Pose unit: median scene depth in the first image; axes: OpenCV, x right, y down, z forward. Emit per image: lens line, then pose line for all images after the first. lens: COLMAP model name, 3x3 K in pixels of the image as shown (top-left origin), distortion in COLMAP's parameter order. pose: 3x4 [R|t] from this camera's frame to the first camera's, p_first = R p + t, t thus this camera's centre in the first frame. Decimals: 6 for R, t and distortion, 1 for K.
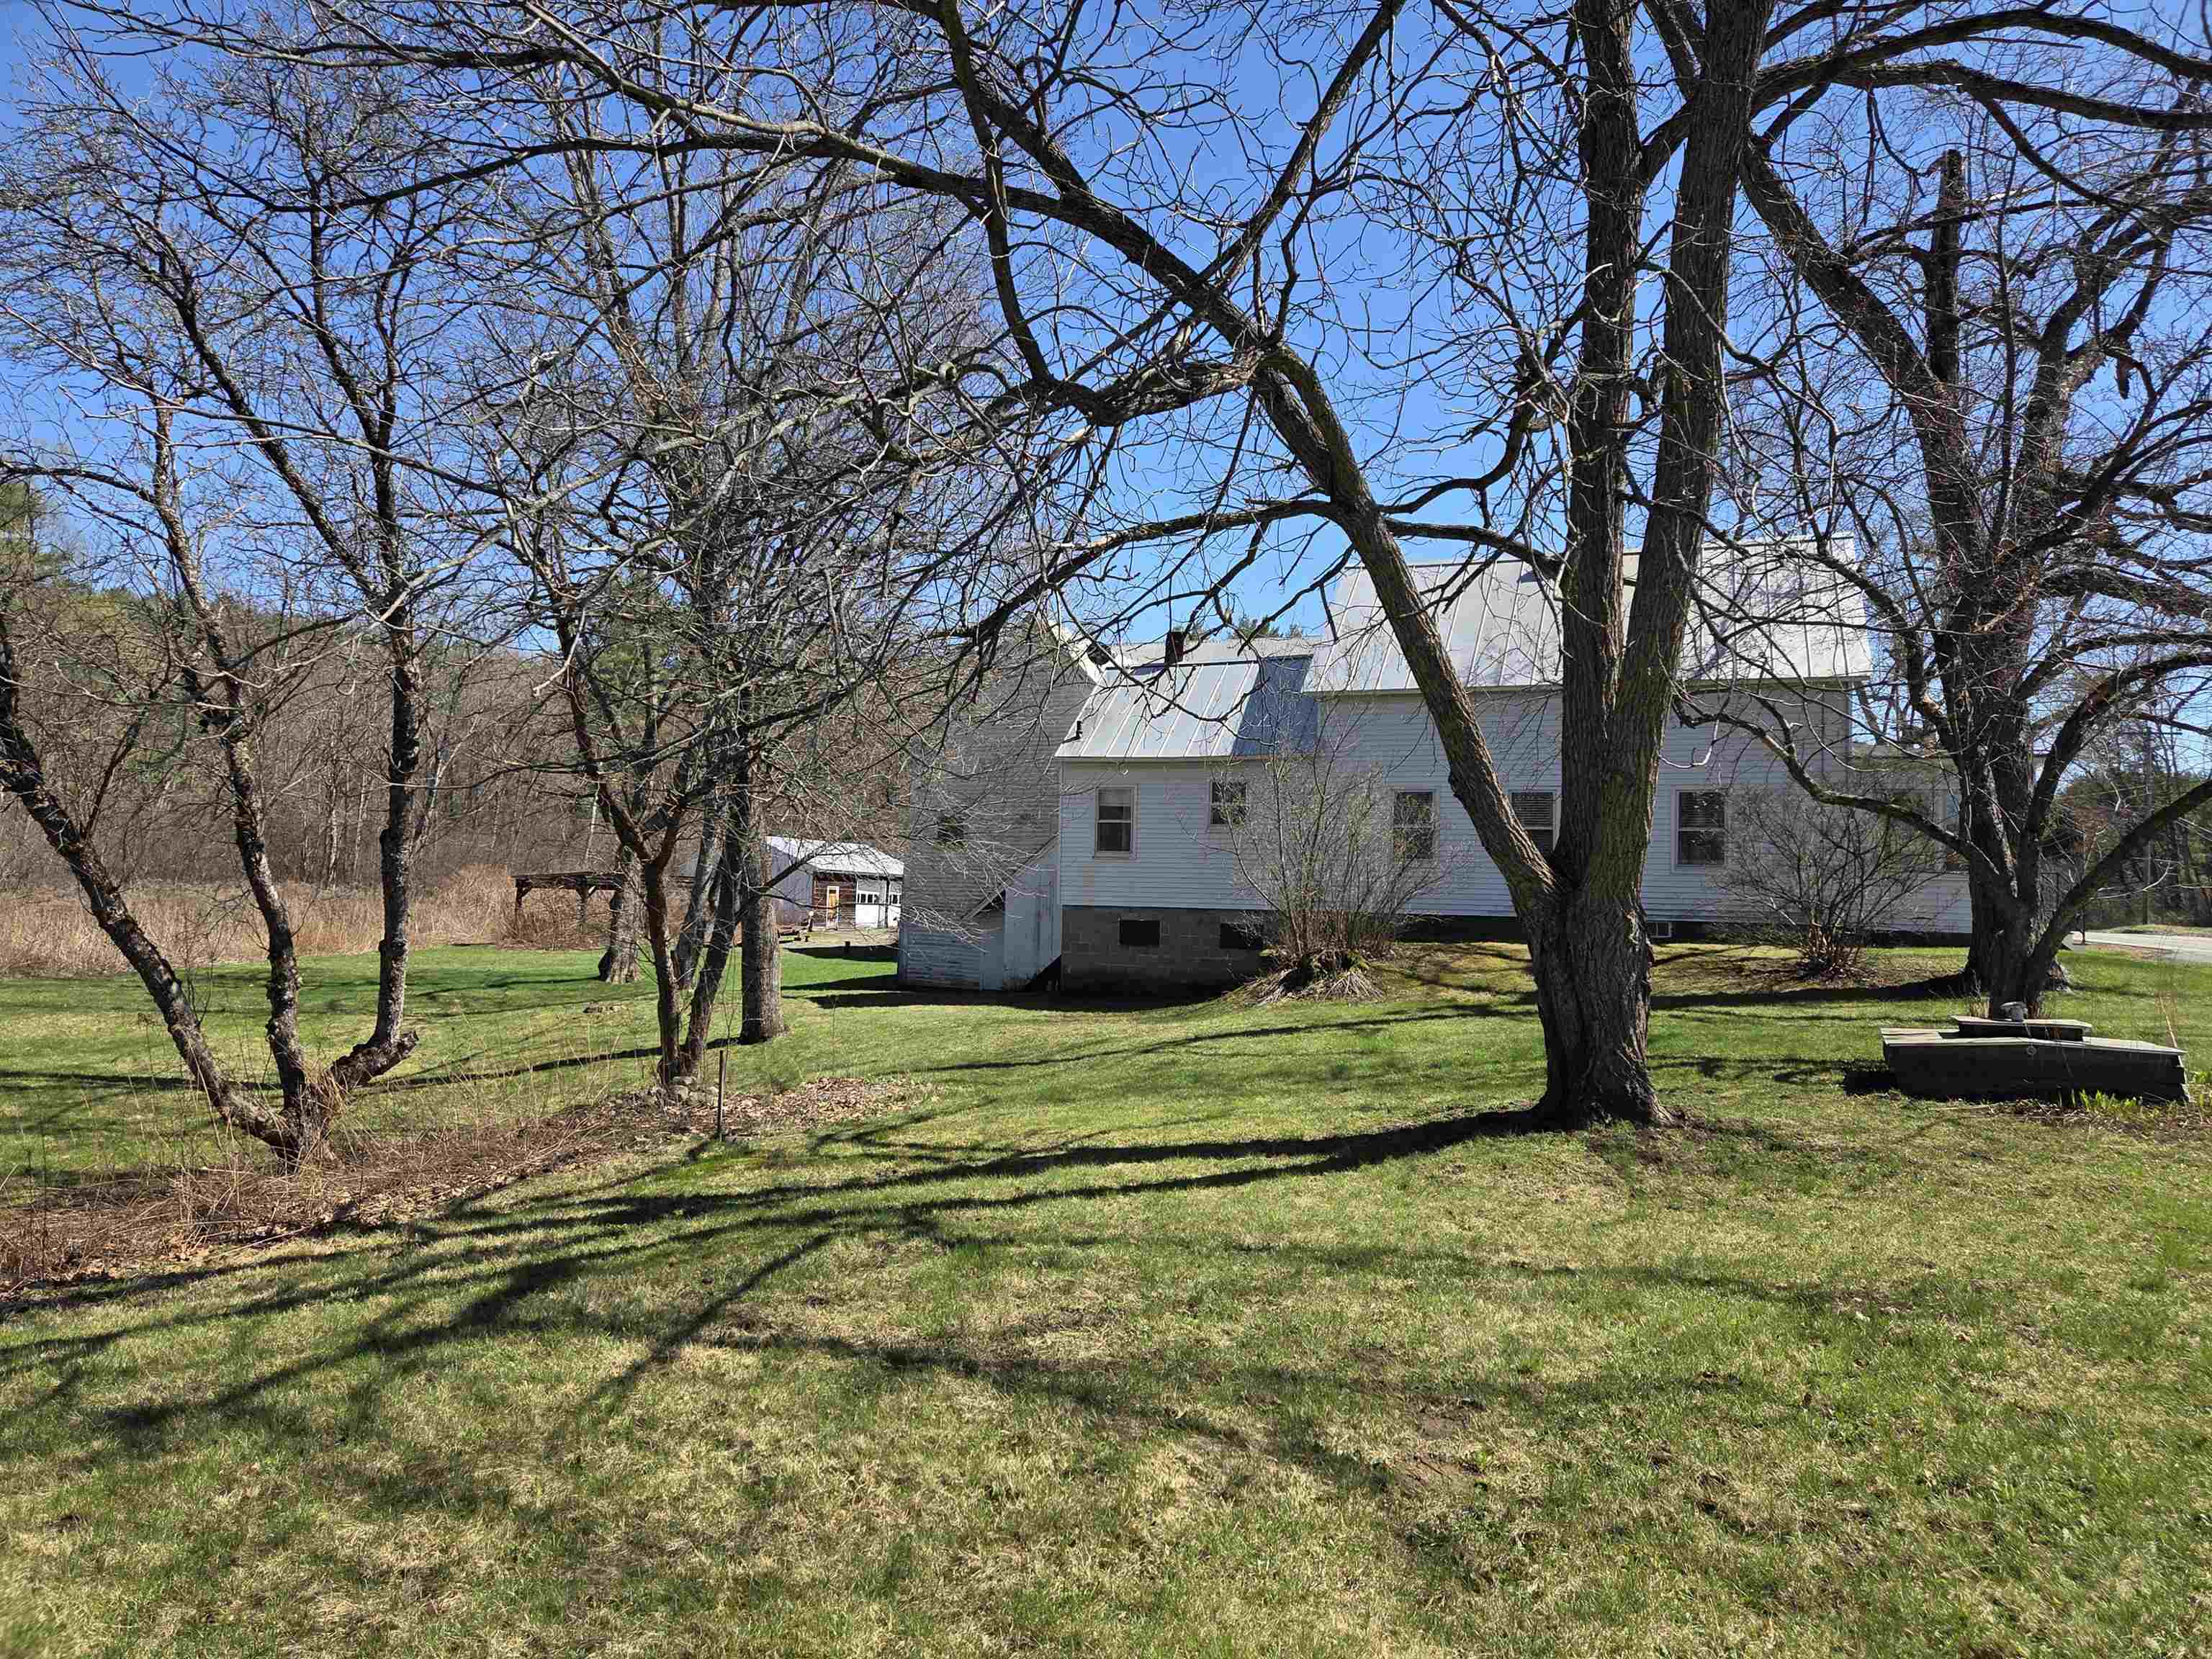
lens RADIAL K [[1482.3, 0, 1124.4], [0, 1482.3, 835.0], [0, 0, 1]] dist [0.059639, -0.052654]
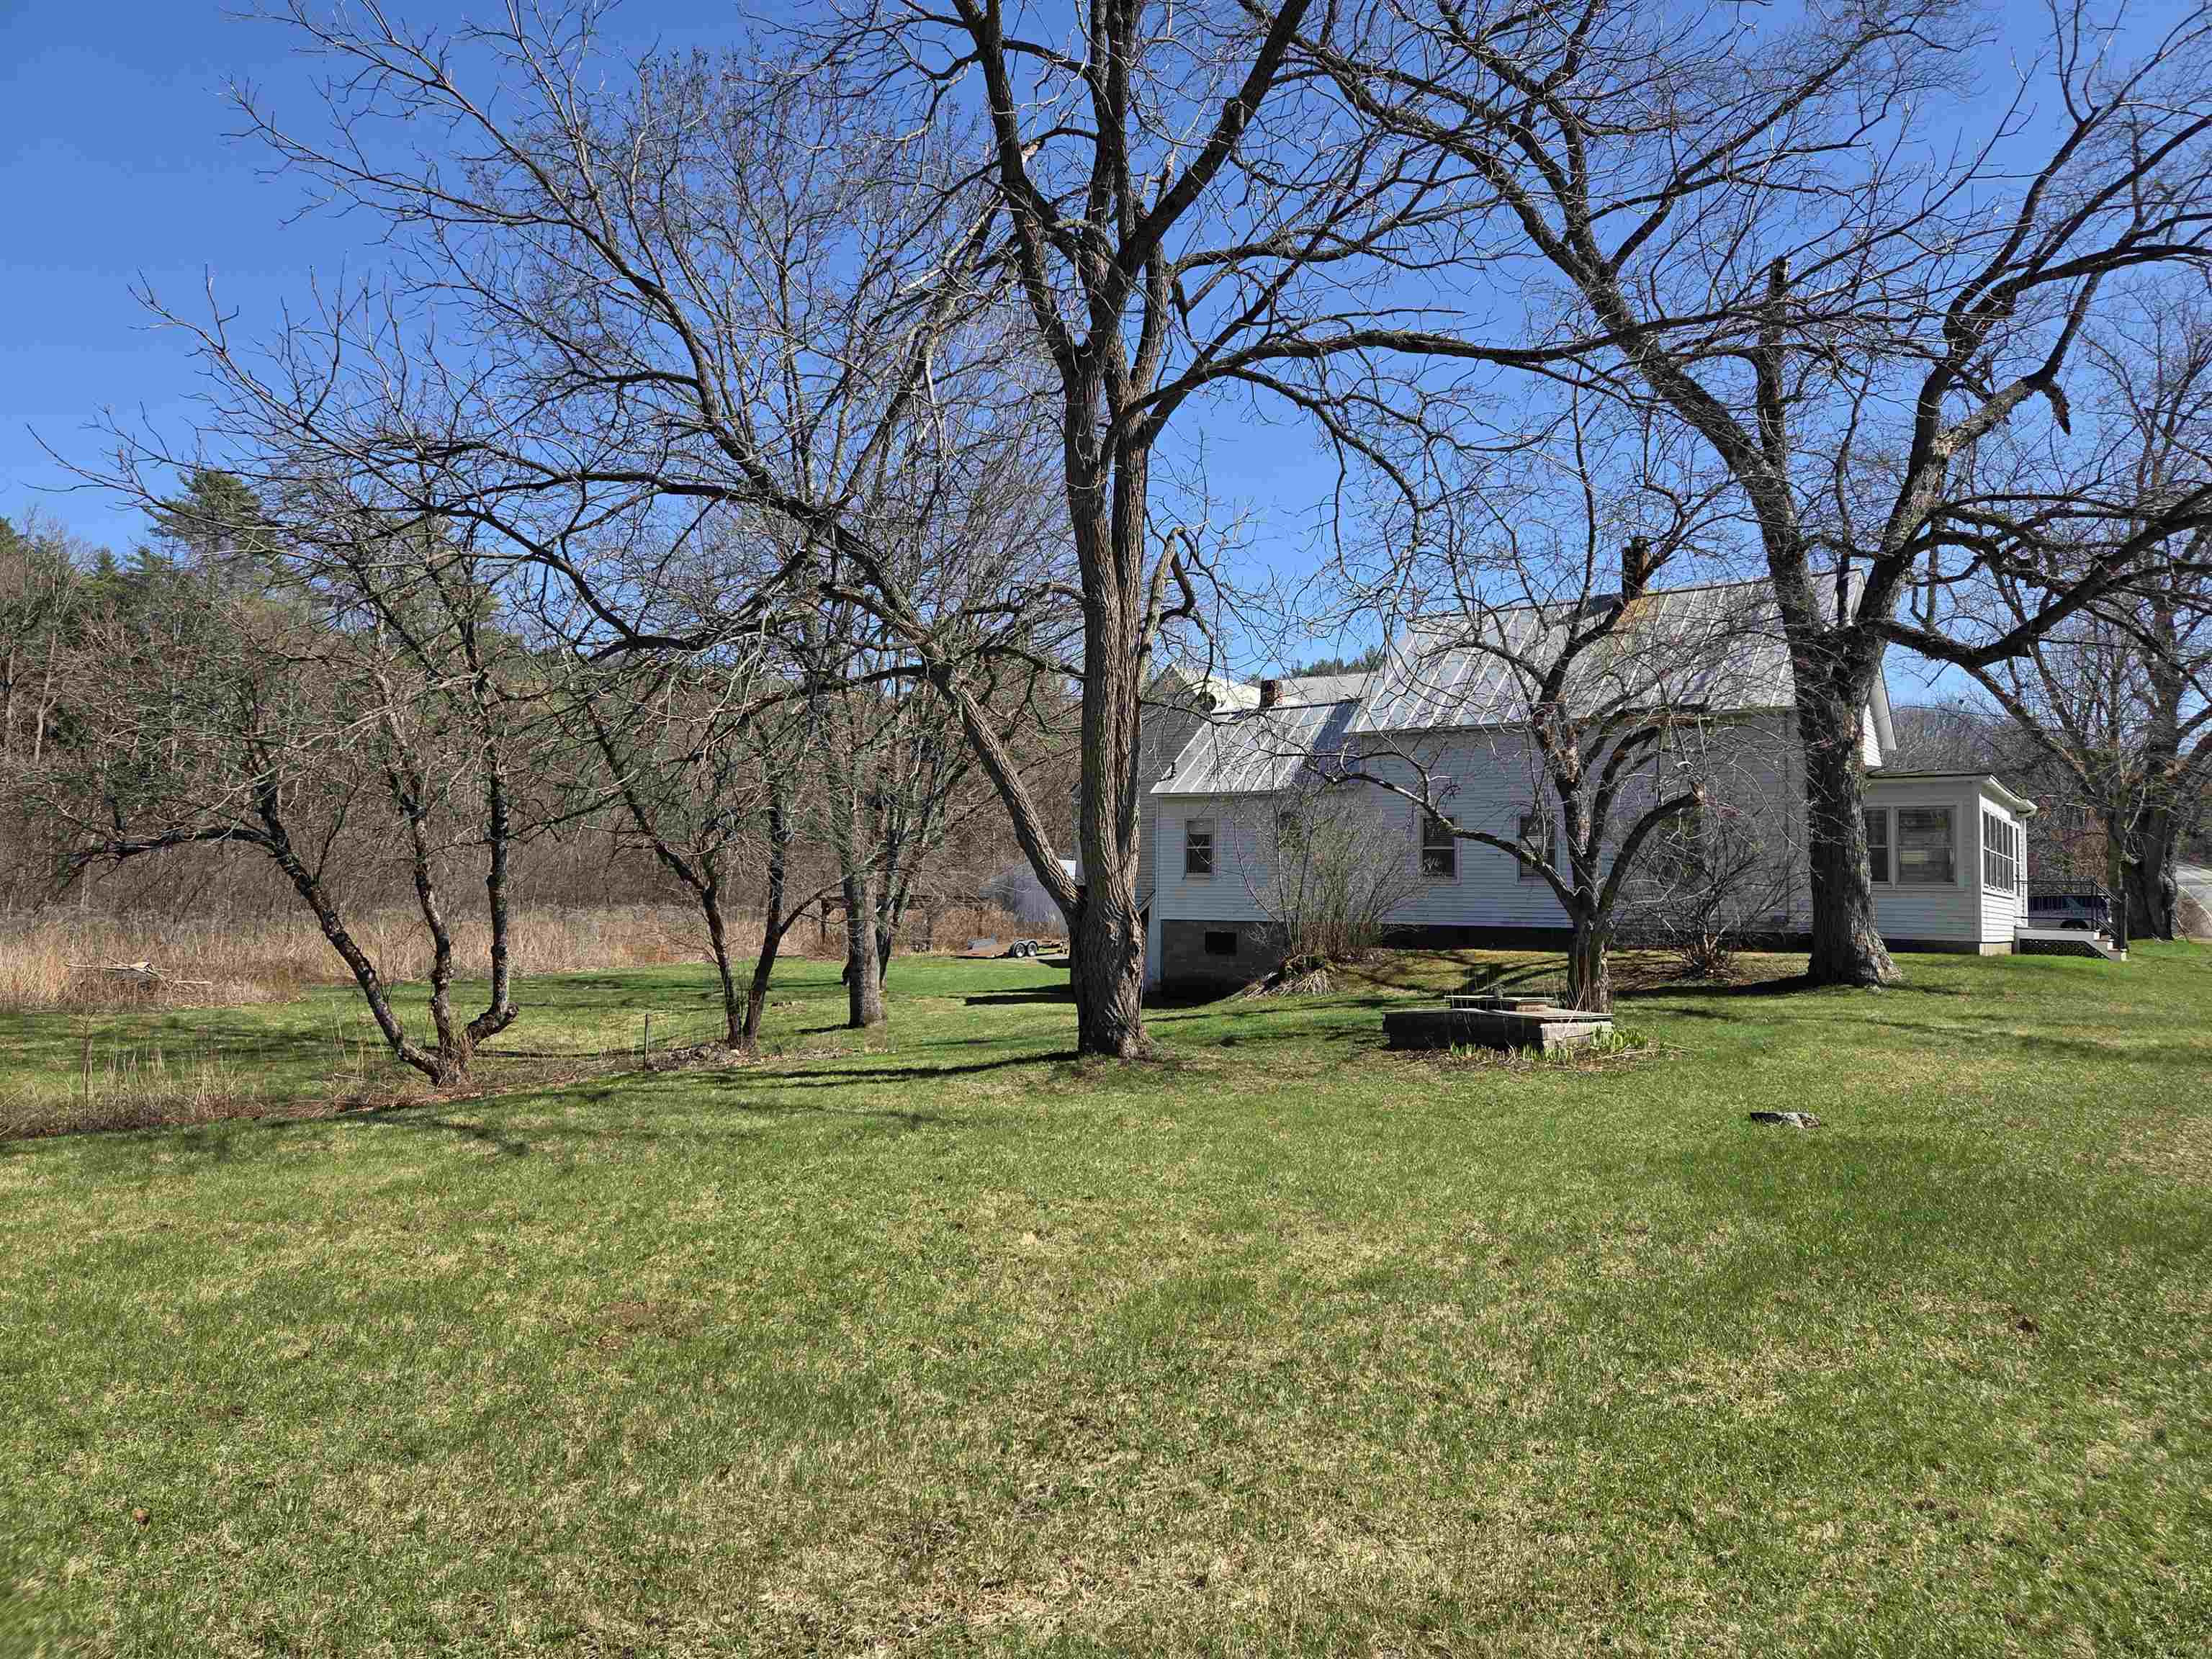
lens RADIAL K [[1482.3, 0, 1139.1], [0, 1482.3, 800.3], [0, 0, 1]] dist [0.059639, -0.052654]
pose [[0.969626, -0.026998, -0.243099, 0.529207], [0.018918, 0.999190, -0.035514, -0.012694], [0.243861, 0.029837, 0.969351, -0.342695]]
